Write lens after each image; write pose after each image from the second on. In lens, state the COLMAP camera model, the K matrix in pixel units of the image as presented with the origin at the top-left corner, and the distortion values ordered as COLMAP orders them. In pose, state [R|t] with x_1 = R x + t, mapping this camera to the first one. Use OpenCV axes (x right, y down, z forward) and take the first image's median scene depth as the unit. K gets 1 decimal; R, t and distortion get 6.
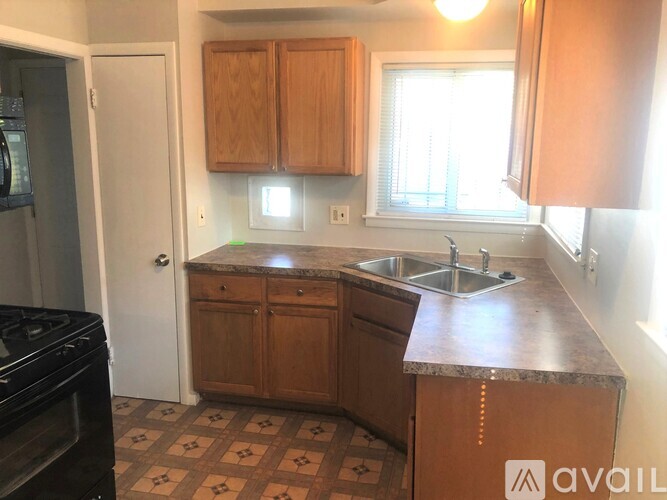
lens RADIAL K [[557.1, 0, 338.1], [0, 557.1, 249.4], [0, 0, 1]] dist [0.015499, 0.001059]
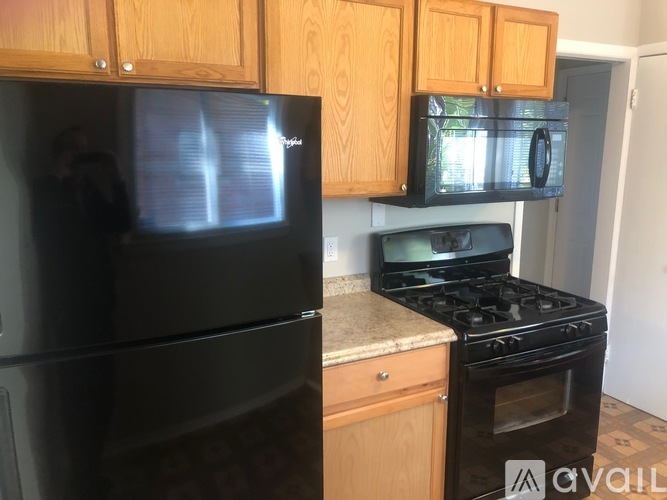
lens RADIAL K [[557.1, 0, 338.1], [0, 557.1, 249.4], [0, 0, 1]] dist [0.015499, 0.001059]
pose [[0.645450, 0.135316, -0.751720, 0.025462], [-0.139818, 0.988484, 0.057883, 0.022669], [0.750896, 0.067744, 0.656937, -0.072068]]
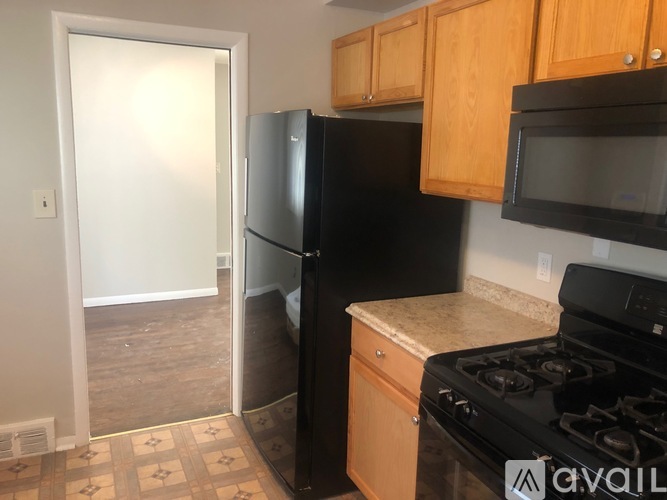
lens RADIAL K [[557.1, 0, 338.1], [0, 557.1, 249.4], [0, 0, 1]] dist [0.015499, 0.001059]
pose [[-0.789754, 0.072204, -0.609159, 0.062241], [-0.158554, 0.935275, 0.316418, -0.176885], [0.592578, 0.346478, -0.727189, 1.035465]]
